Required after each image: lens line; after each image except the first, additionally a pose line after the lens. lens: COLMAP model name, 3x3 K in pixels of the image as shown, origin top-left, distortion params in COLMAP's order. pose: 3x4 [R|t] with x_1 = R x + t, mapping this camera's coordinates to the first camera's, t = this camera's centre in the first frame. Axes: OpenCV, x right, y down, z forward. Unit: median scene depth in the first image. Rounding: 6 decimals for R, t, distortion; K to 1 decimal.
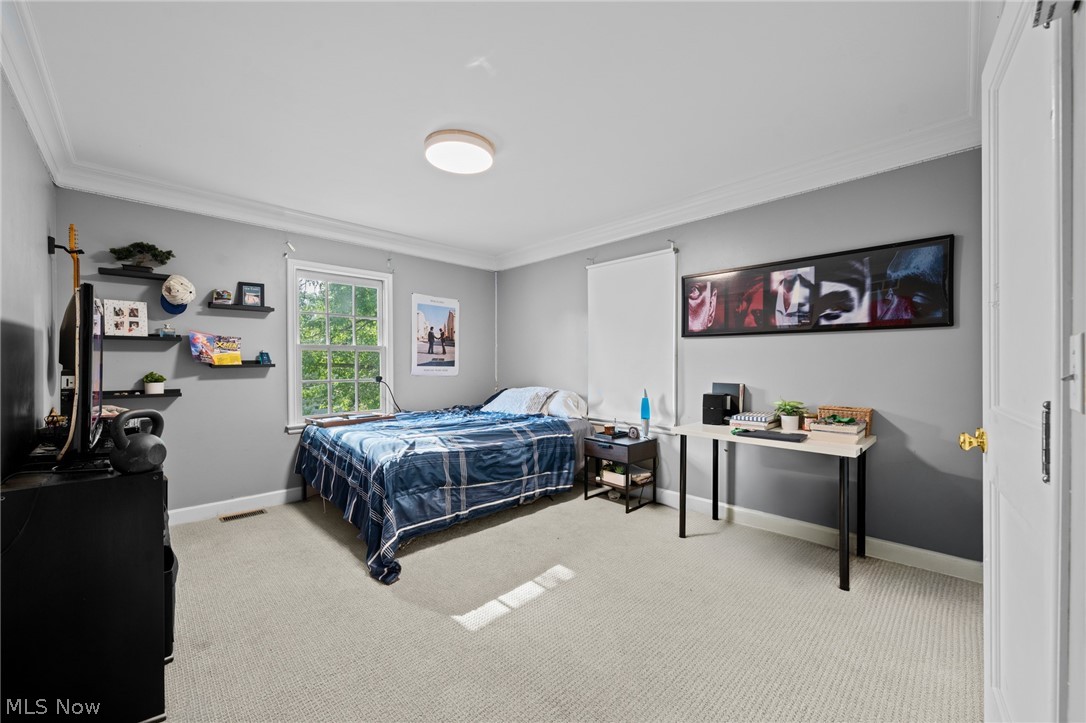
lens RADIAL K [[426.3, 0, 544.3], [0, 426.3, 364.1], [0, 0, 1]] dist [0.002198, 0.000066]
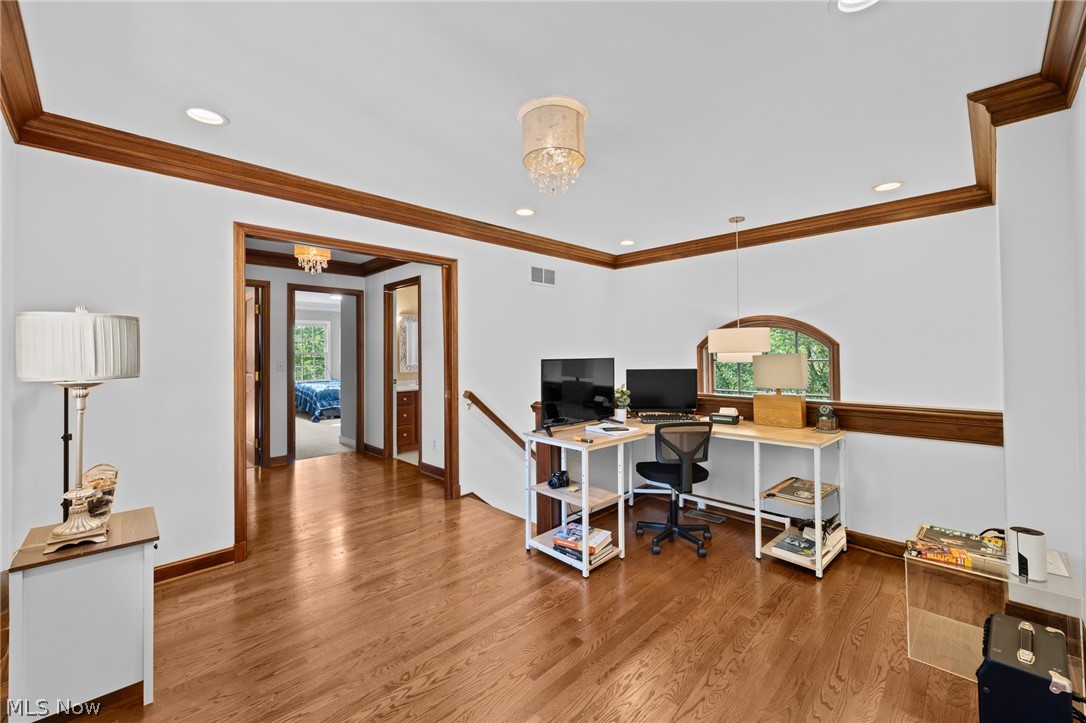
lens RADIAL K [[426.3, 0, 541.7], [0, 426.3, 356.7], [0, 0, 1]] dist [0.002198, 0.000066]
pose [[0.999816, -0.001676, 0.019121, 1.214669], [0.001642, 0.999997, 0.001767, -0.030393], [-0.019123, -0.001735, 0.999816, -2.180905]]
